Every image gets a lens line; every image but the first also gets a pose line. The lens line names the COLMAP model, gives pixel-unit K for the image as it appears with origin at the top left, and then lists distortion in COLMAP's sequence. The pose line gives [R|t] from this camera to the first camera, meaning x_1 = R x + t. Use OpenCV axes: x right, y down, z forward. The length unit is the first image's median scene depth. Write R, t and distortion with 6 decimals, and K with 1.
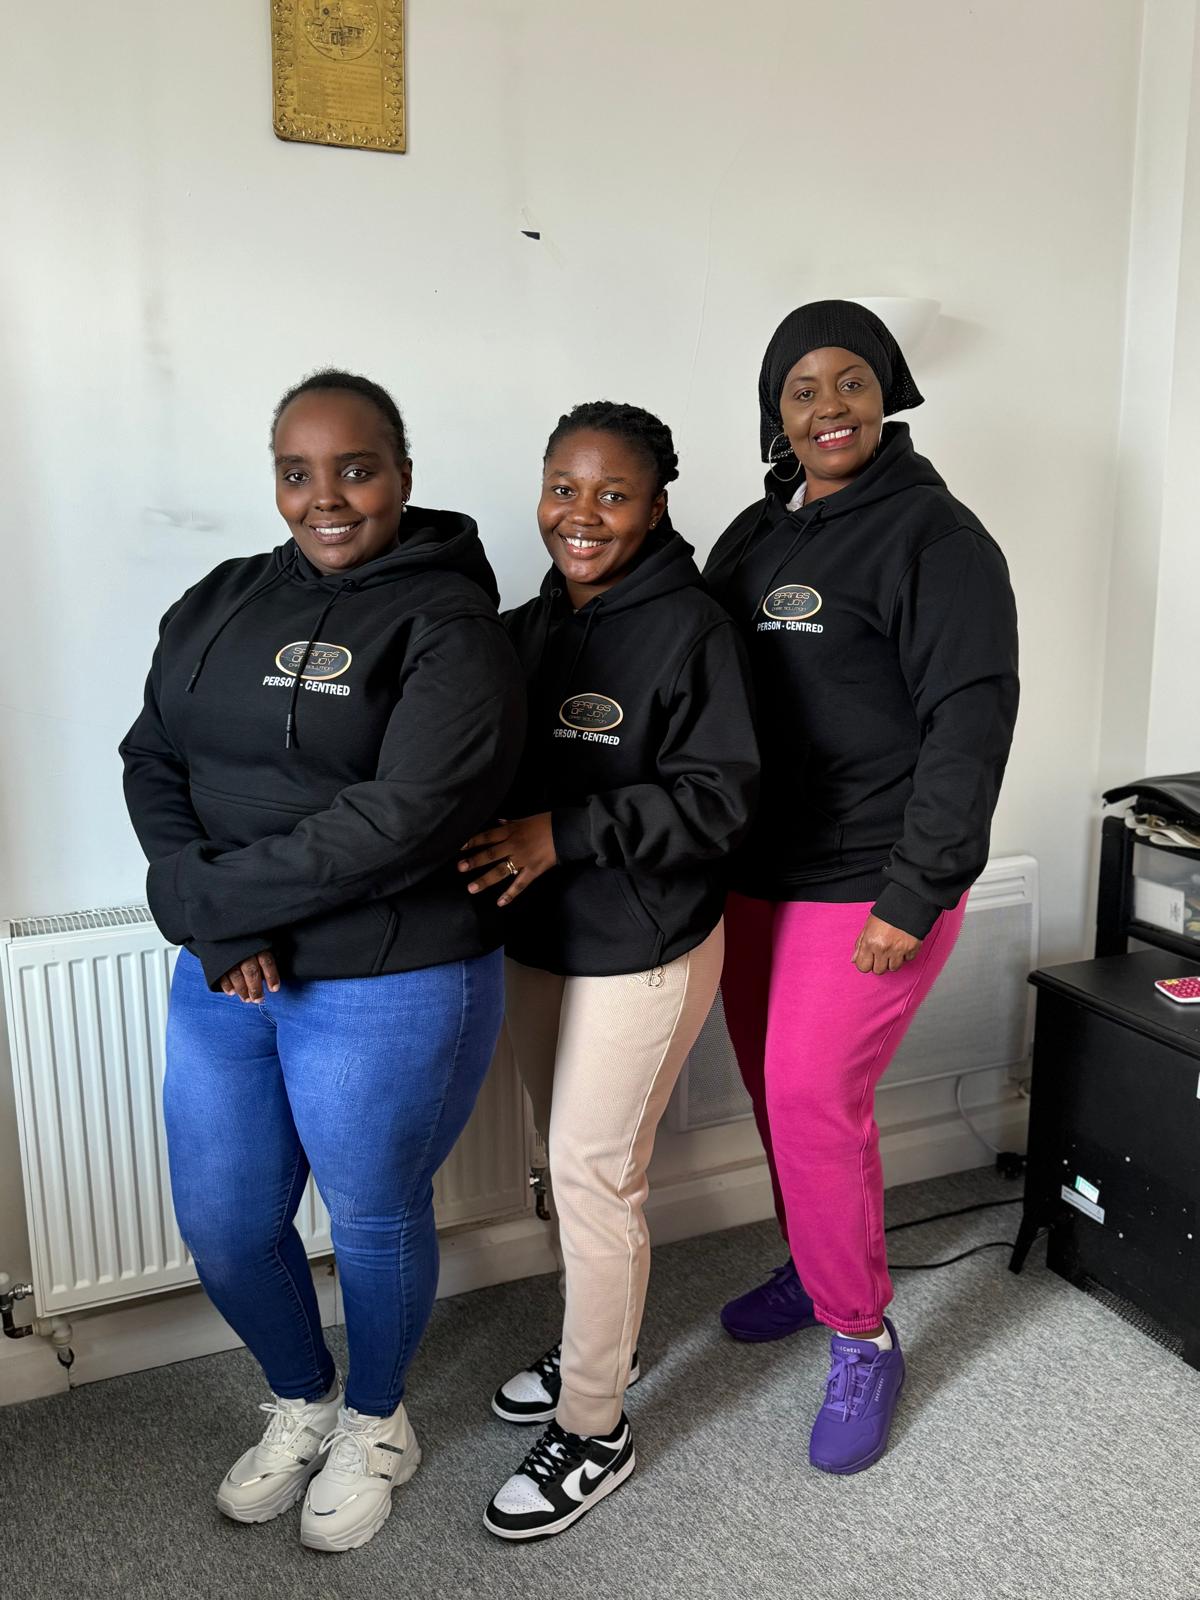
lens RADIAL K [[1411.3, 0, 603.2], [0, 1411.3, 801.4], [0, 0, 1]] dist [0.041973, -0.055002]
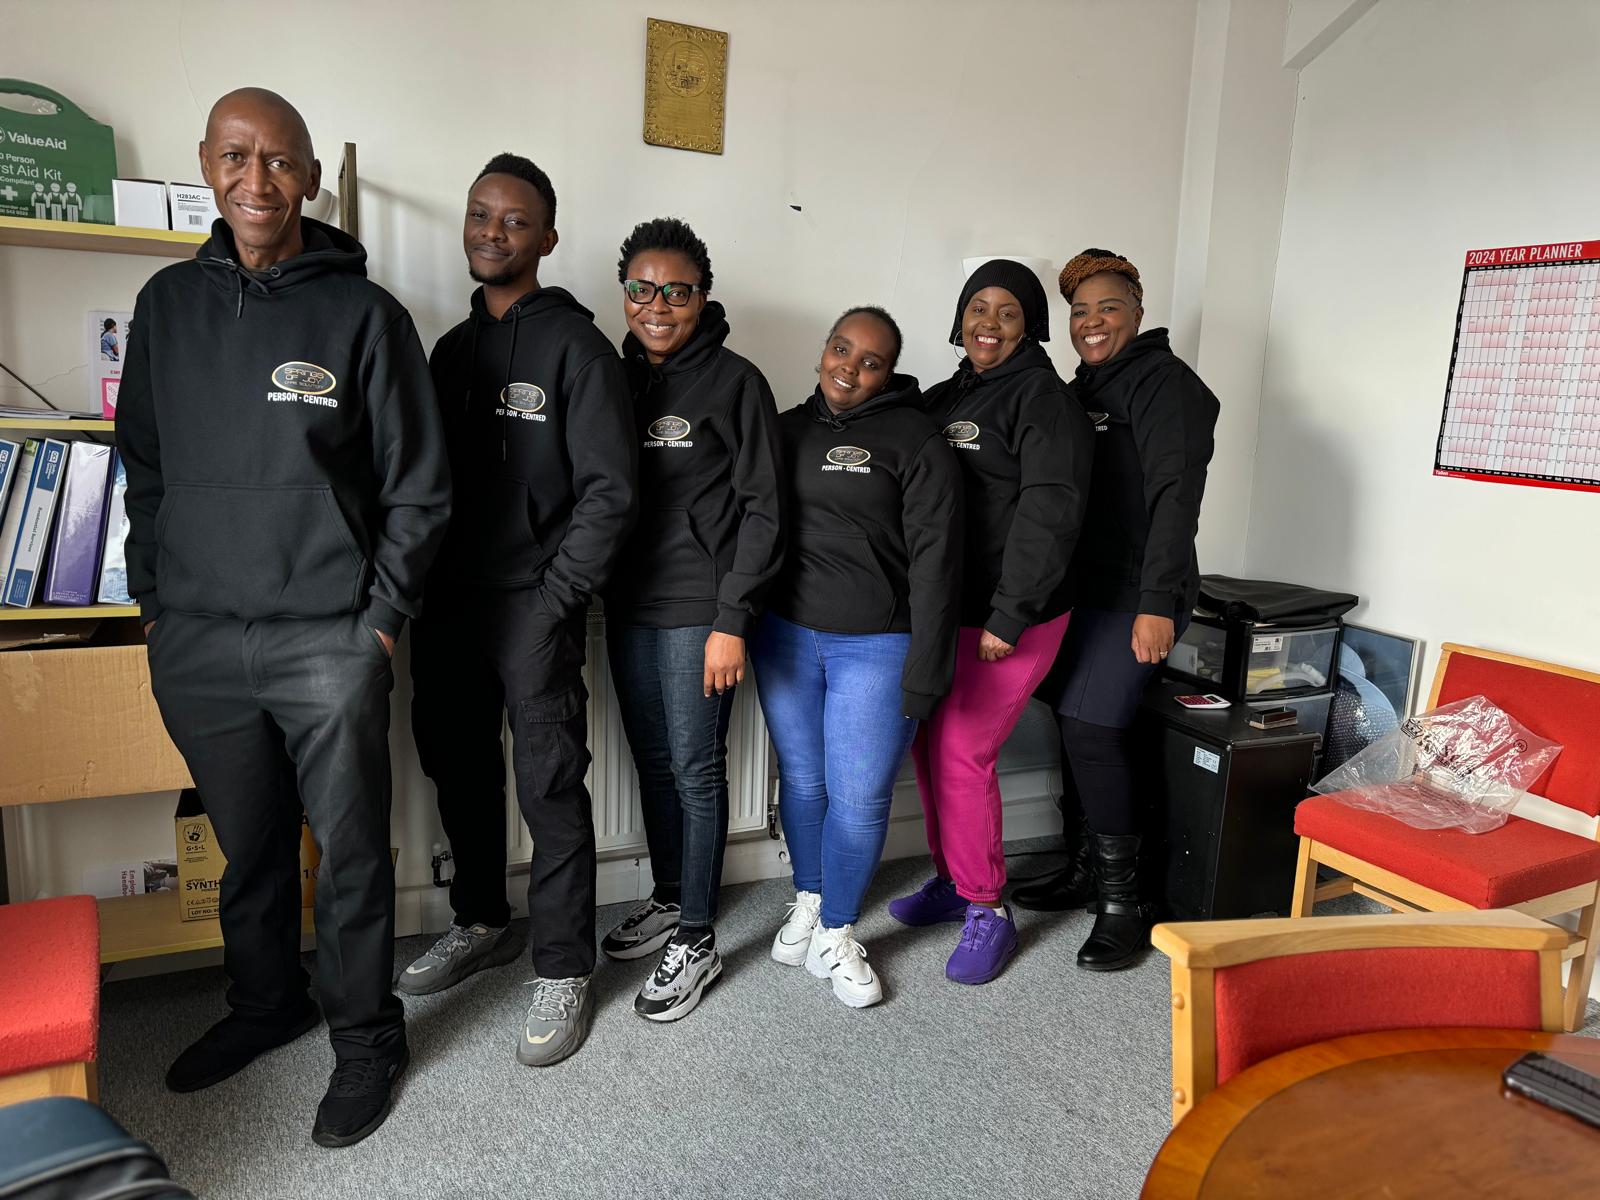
lens RADIAL K [[1144.5, 0, 807.6], [0, 1144.5, 600.5], [0, 0, 1]] dist [0.035327, -0.028580]
pose [[0.998974, 0.042618, 0.015303, -0.041412], [-0.042079, 0.998537, -0.033953, 0.088906], [-0.016728, 0.033274, 0.999306, -0.290747]]
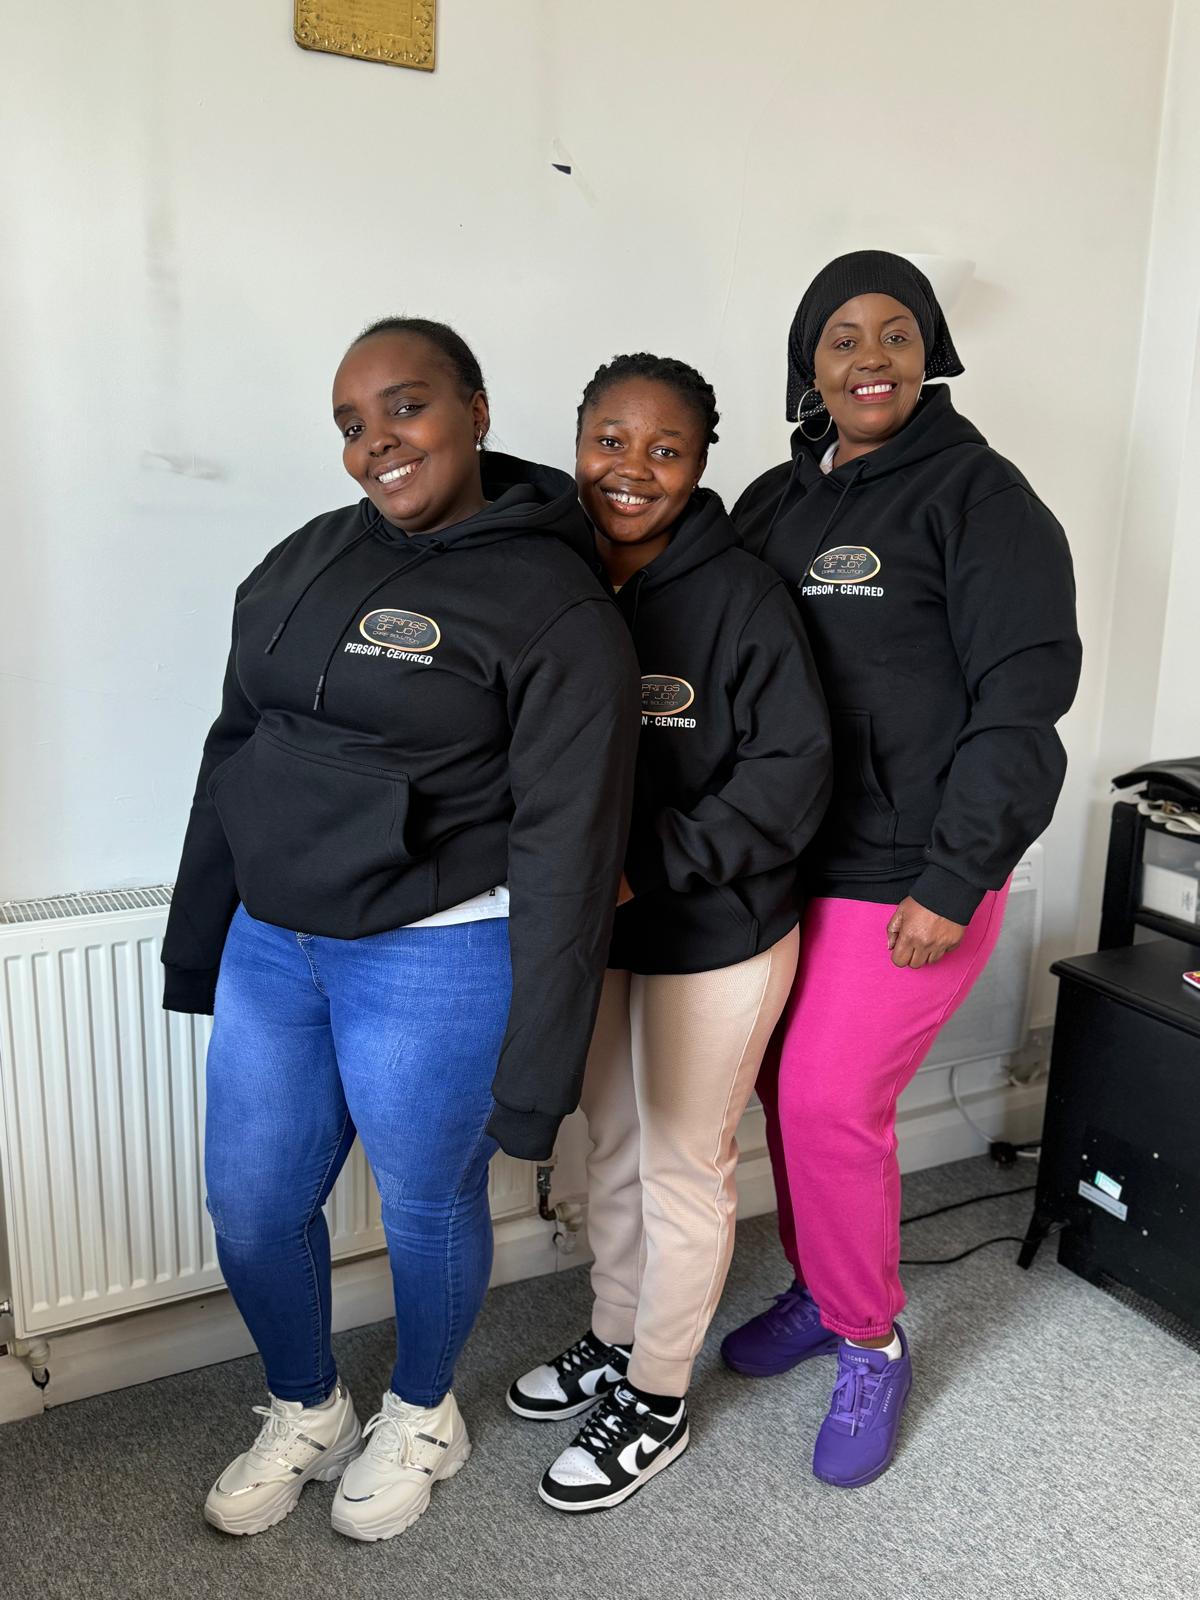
lens RADIAL K [[1411.3, 0, 595.1], [0, 1411.3, 801.5], [0, 0, 1]] dist [0.041973, -0.055002]
pose [[0.996892, 0.013601, 0.077601, -0.102278], [-0.015576, 0.999569, 0.024902, -0.010748], [-0.077229, -0.026033, 0.996673, 0.068348]]
